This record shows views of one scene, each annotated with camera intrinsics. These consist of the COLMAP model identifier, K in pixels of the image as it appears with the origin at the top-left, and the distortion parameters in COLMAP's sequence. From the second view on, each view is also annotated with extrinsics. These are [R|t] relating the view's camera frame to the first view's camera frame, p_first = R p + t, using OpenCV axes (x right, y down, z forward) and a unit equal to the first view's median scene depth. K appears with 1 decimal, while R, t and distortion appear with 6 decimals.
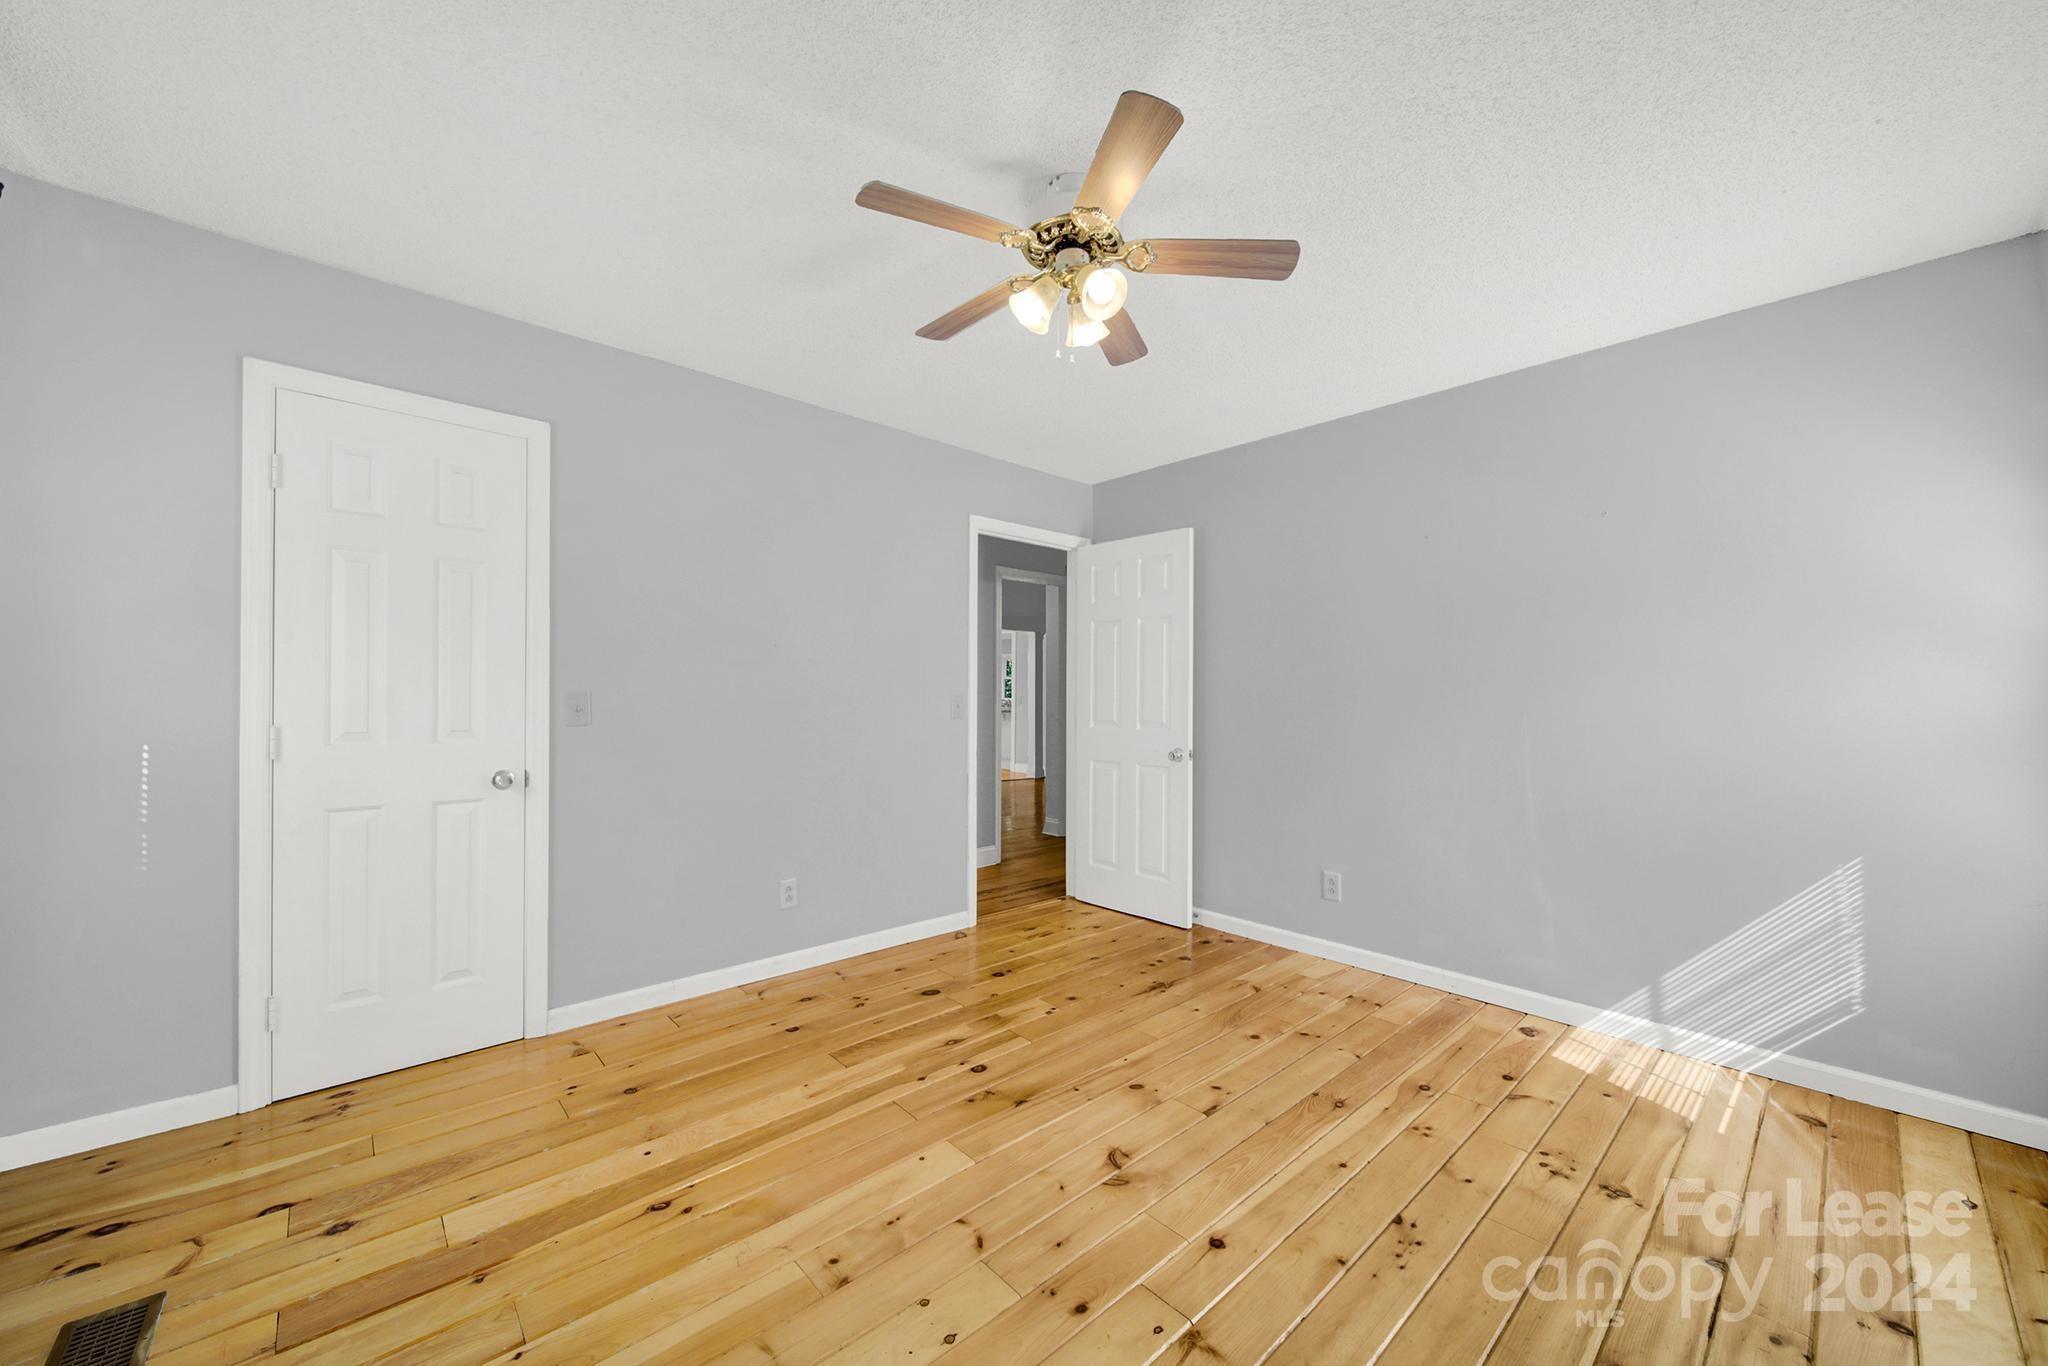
lens RADIAL K [[756.5, 0, 1017.0], [0, 756.5, 688.1], [0, 0, 1]] dist [-0.002235, -0.000767]
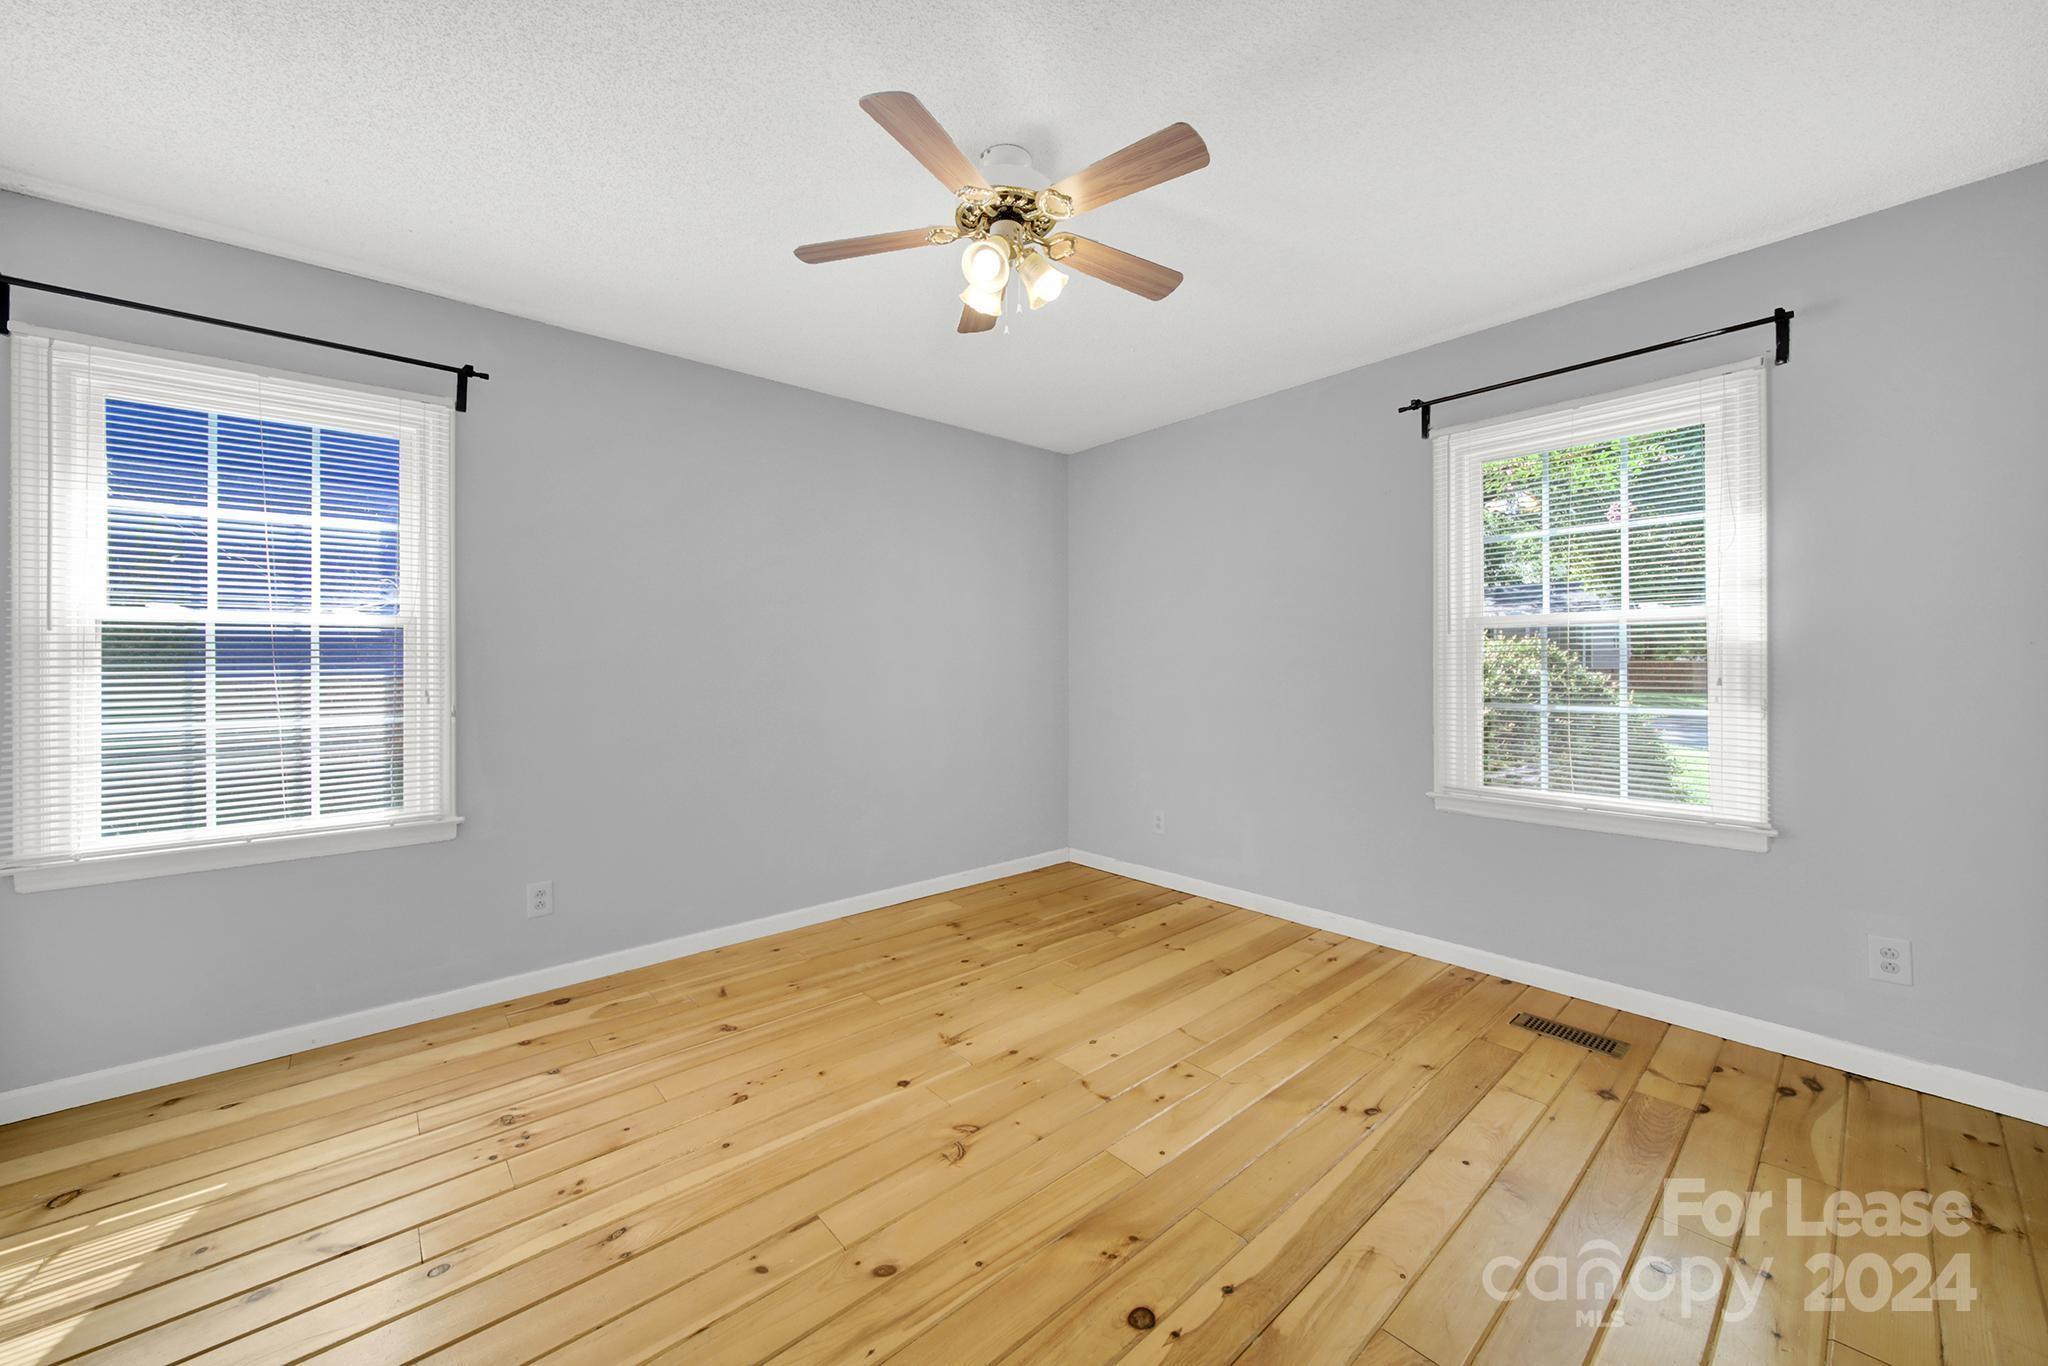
lens RADIAL K [[756.5, 0, 1017.0], [0, 756.5, 688.1], [0, 0, 1]] dist [-0.002235, -0.000767]
pose [[-0.999875, -0.000279, 0.015823, 0.045606], [0.000130, 0.999667, 0.025817, 0.018596], [-0.015825, 0.025816, -0.999541, 2.192709]]
